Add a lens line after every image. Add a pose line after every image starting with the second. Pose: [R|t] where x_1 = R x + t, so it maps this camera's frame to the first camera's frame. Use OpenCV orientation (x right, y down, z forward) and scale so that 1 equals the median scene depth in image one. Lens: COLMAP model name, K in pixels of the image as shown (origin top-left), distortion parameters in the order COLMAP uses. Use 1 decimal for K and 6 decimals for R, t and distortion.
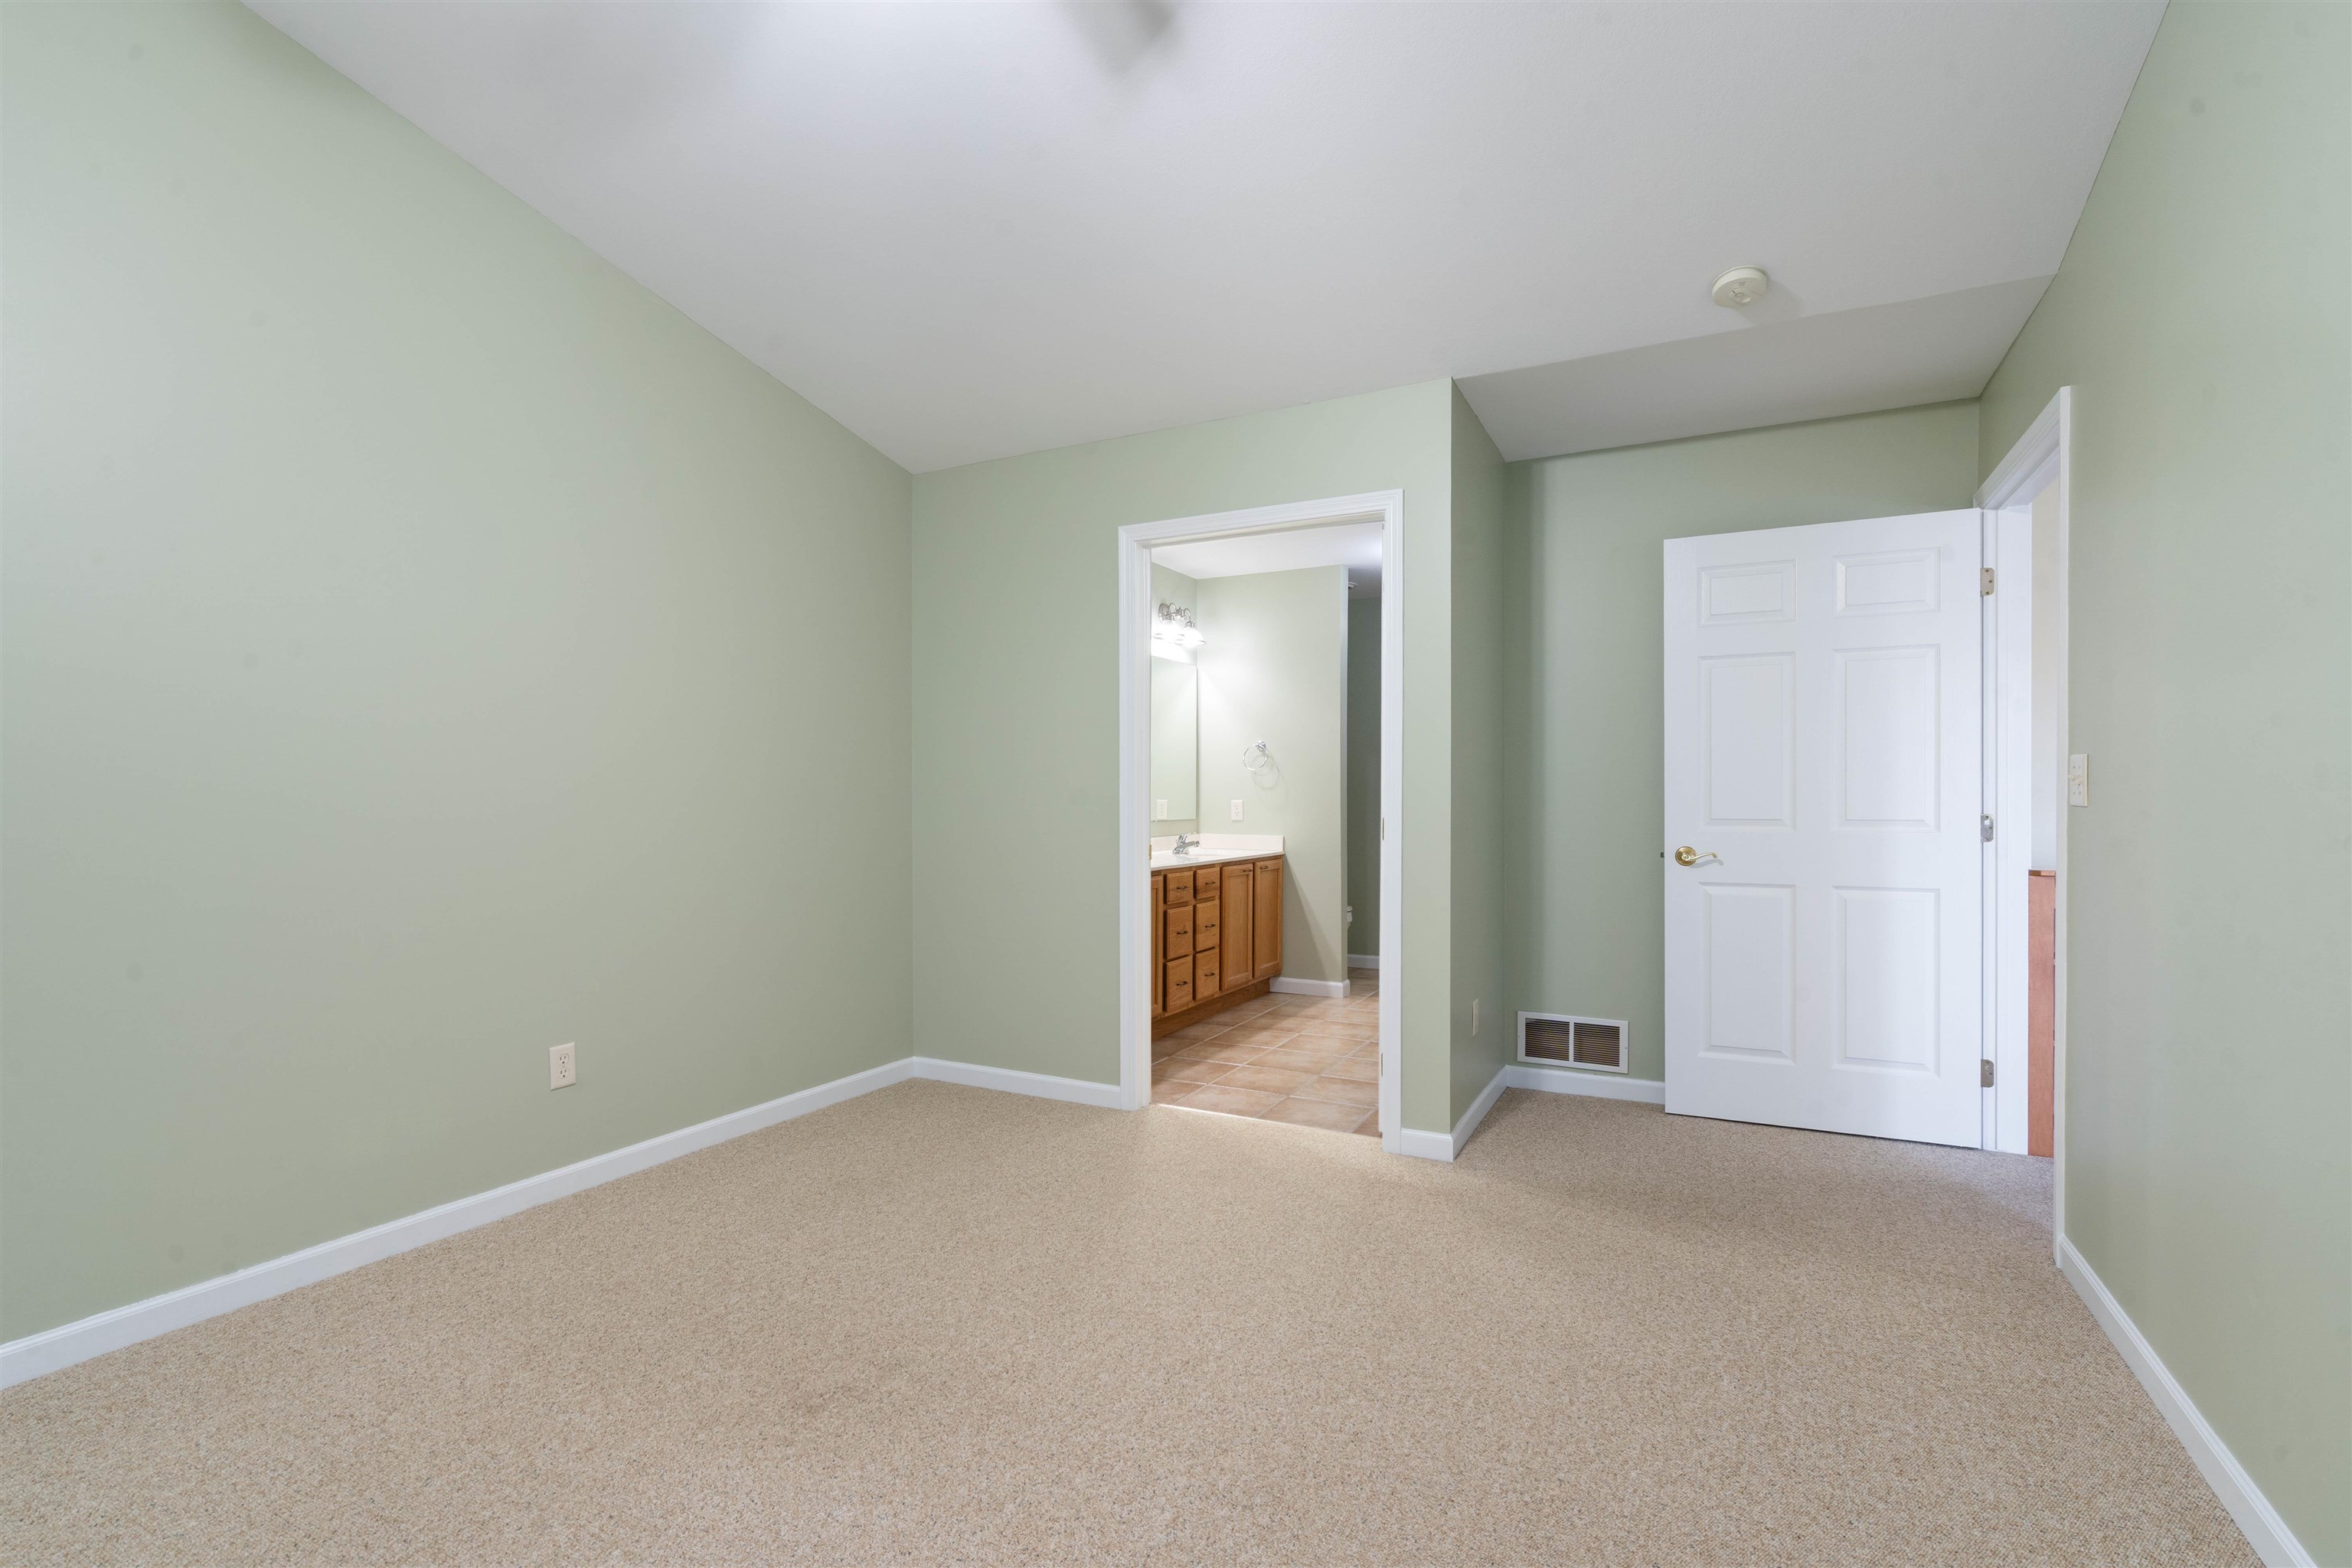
lens RADIAL K [[1067.6, 0, 1176.0], [0, 1067.6, 784.0], [0, 0, 1]] dist [-0.000808, -0.000051]
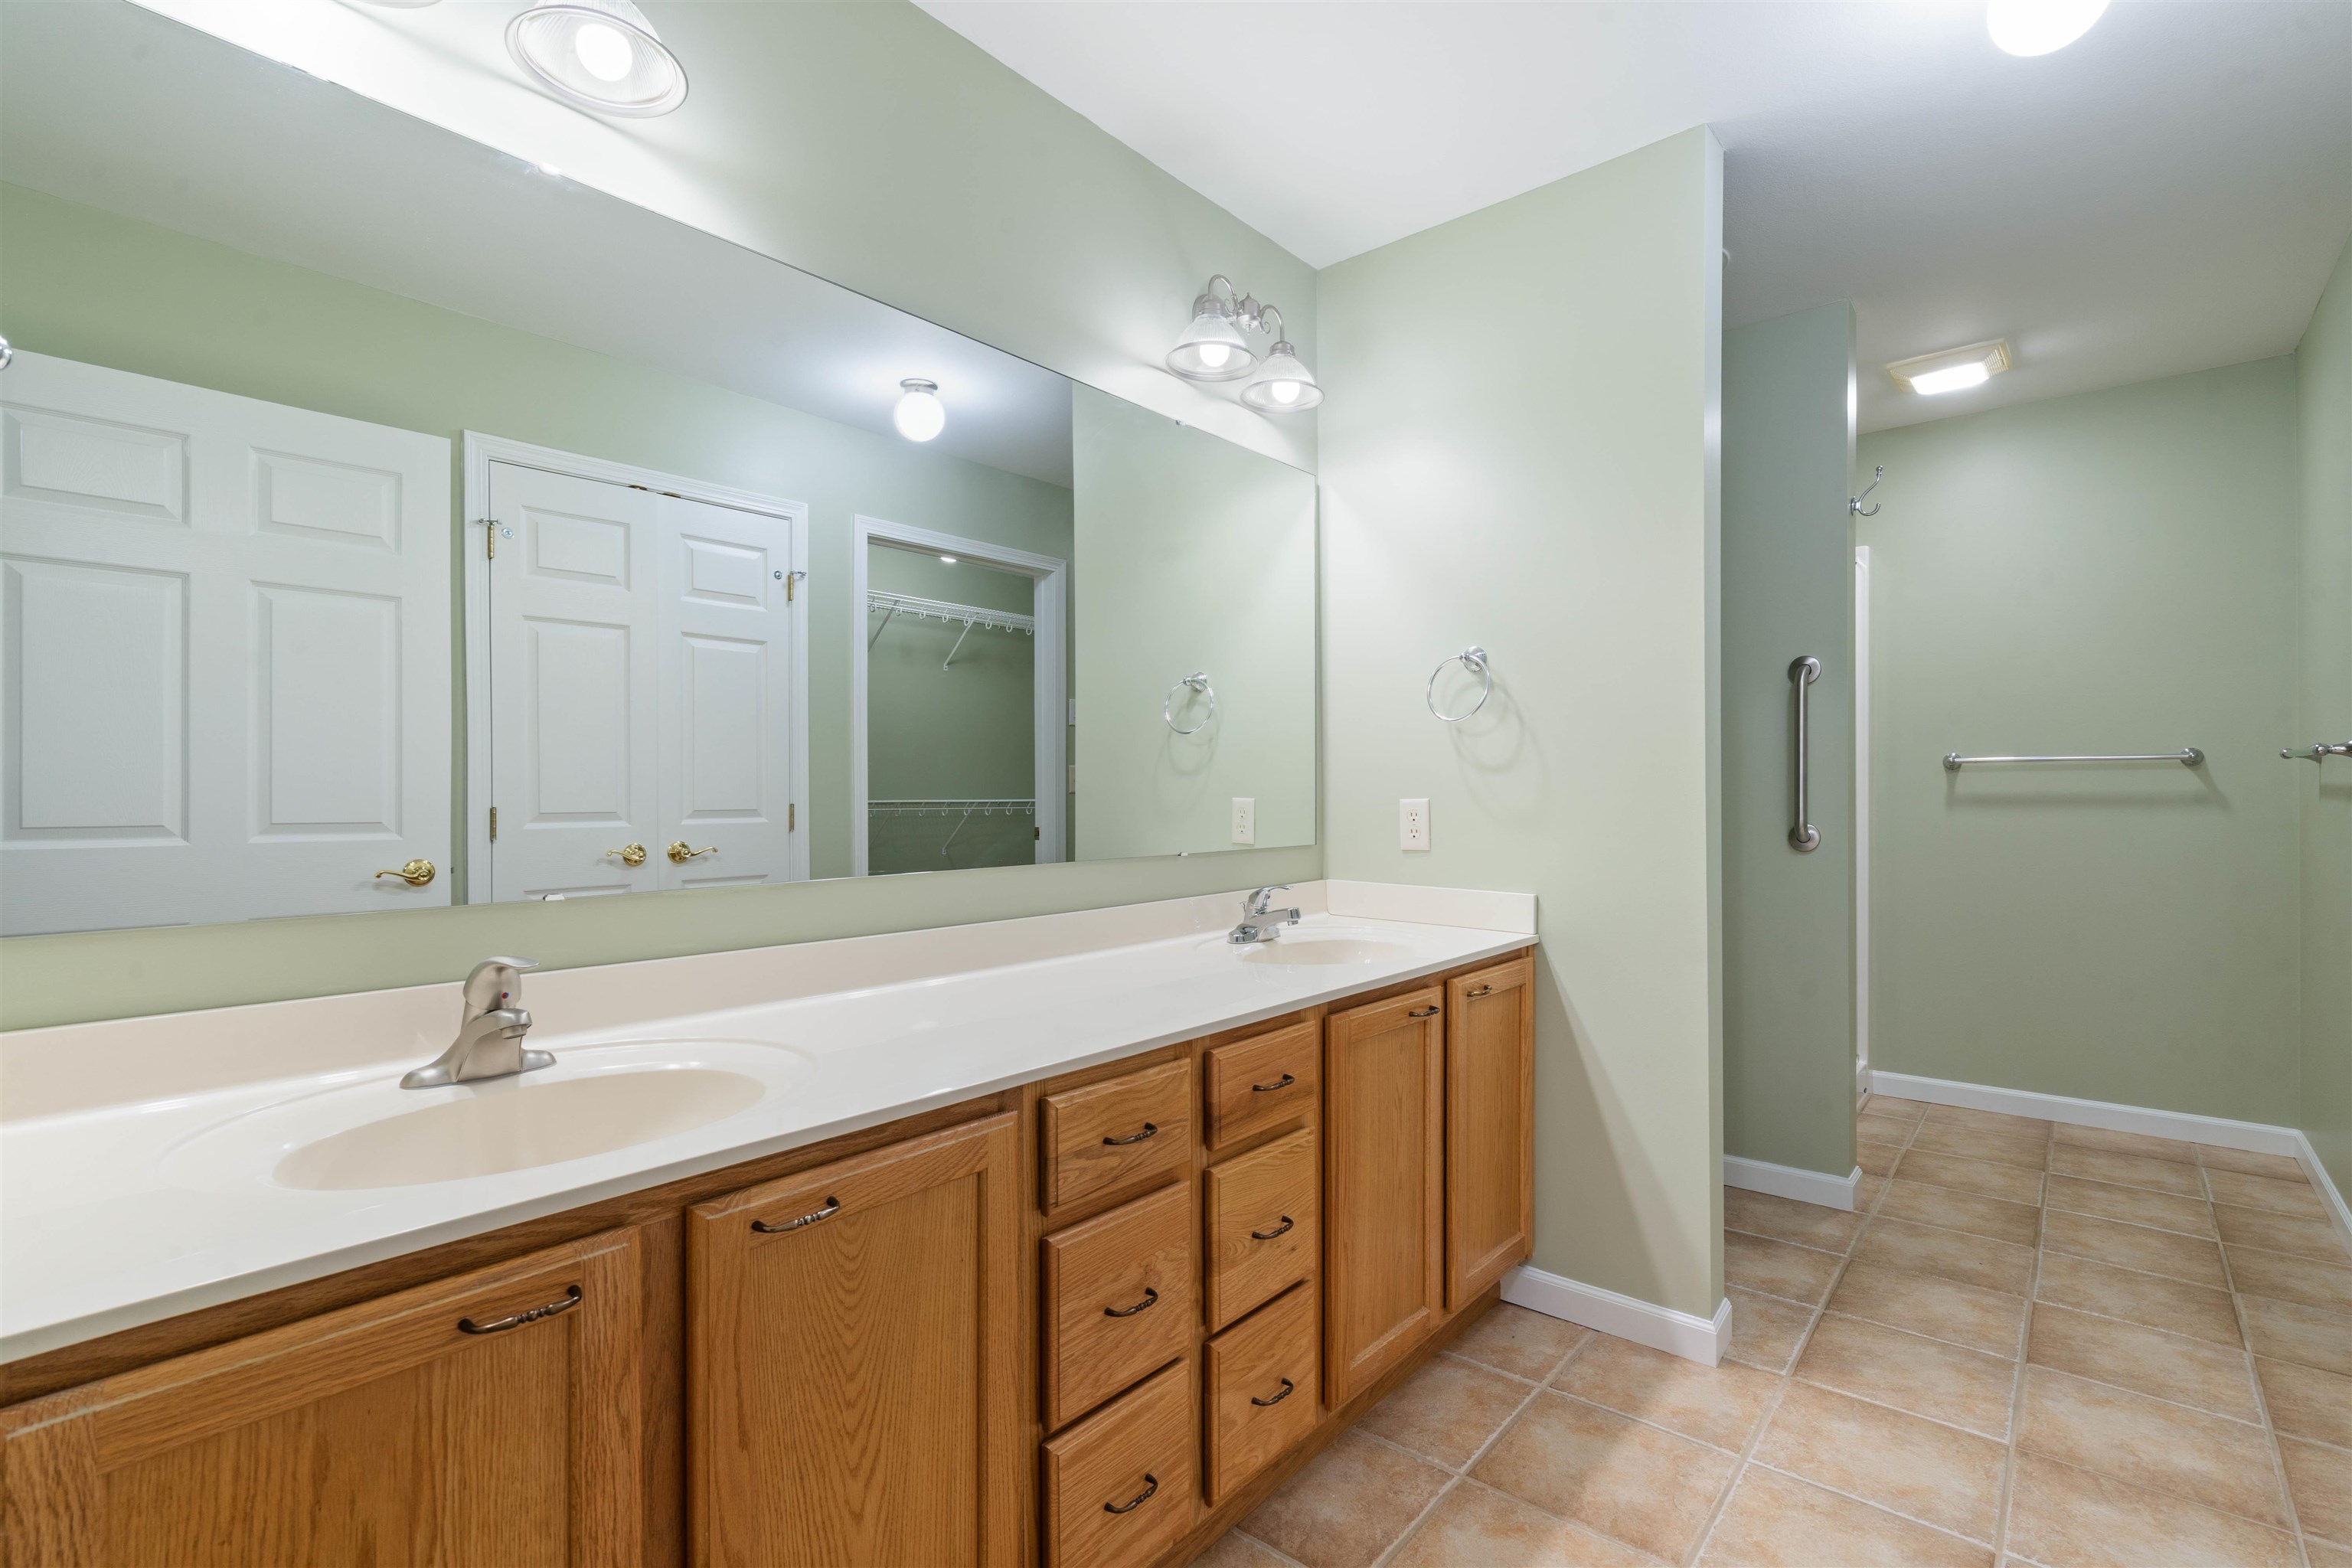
lens RADIAL K [[1067.6, 0, 1176.0], [0, 1067.6, 784.0], [0, 0, 1]] dist [-0.000808, -0.000051]
pose [[0.972318, -0.005799, -0.233591, 0.068770], [0.007524, 0.999951, 0.006494, 0.006608], [0.233542, -0.008072, 0.972313, 0.639244]]
